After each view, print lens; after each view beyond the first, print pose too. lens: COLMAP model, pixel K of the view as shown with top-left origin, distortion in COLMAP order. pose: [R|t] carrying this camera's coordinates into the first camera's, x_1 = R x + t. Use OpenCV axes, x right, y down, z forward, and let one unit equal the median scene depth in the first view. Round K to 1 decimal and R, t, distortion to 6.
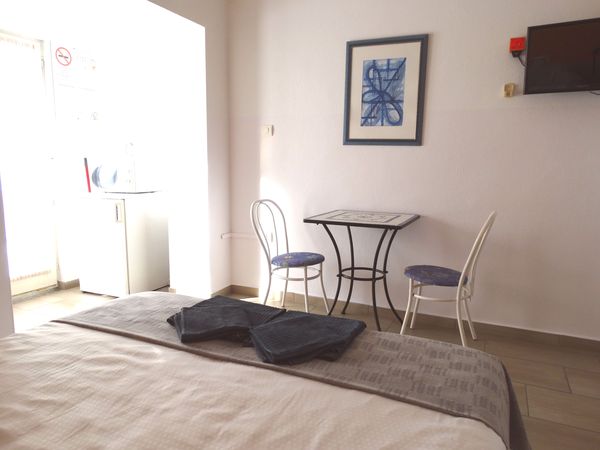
lens RADIAL K [[431.6, 0, 300.0], [0, 431.6, 225.0], [0, 0, 1]] dist [0.008537, 0.000705]
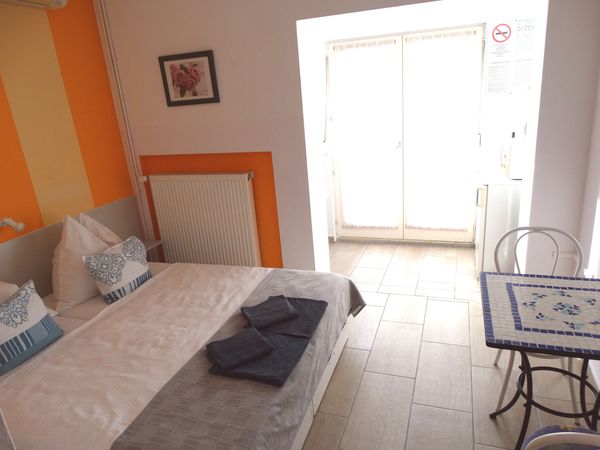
lens RADIAL K [[431.6, 0, 300.0], [0, 431.6, 225.0], [0, 0, 1]] dist [0.008537, 0.000705]
pose [[0.104232, 0.285556, -0.952677, 0.620753], [-0.065884, 0.957773, 0.279875, -0.261889], [0.992368, 0.033594, 0.118644, 0.528961]]
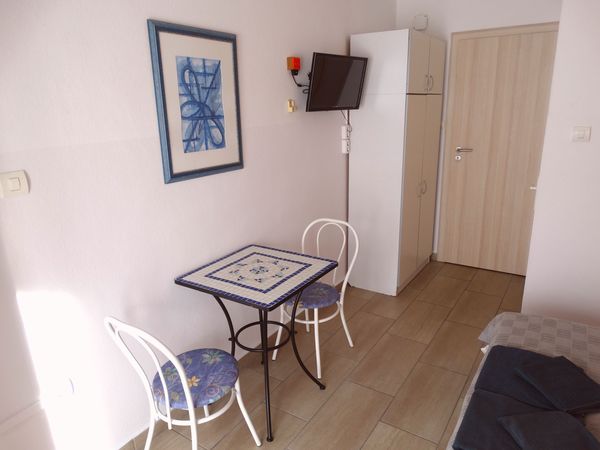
lens RADIAL K [[431.6, 0, 300.0], [0, 431.6, 225.0], [0, 0, 1]] dist [0.008537, 0.000705]
pose [[0.139815, -0.293181, 0.945778, -0.534980], [0.177681, 0.947085, 0.267319, -0.280845], [-0.974105, 0.130672, 0.184510, 0.733503]]
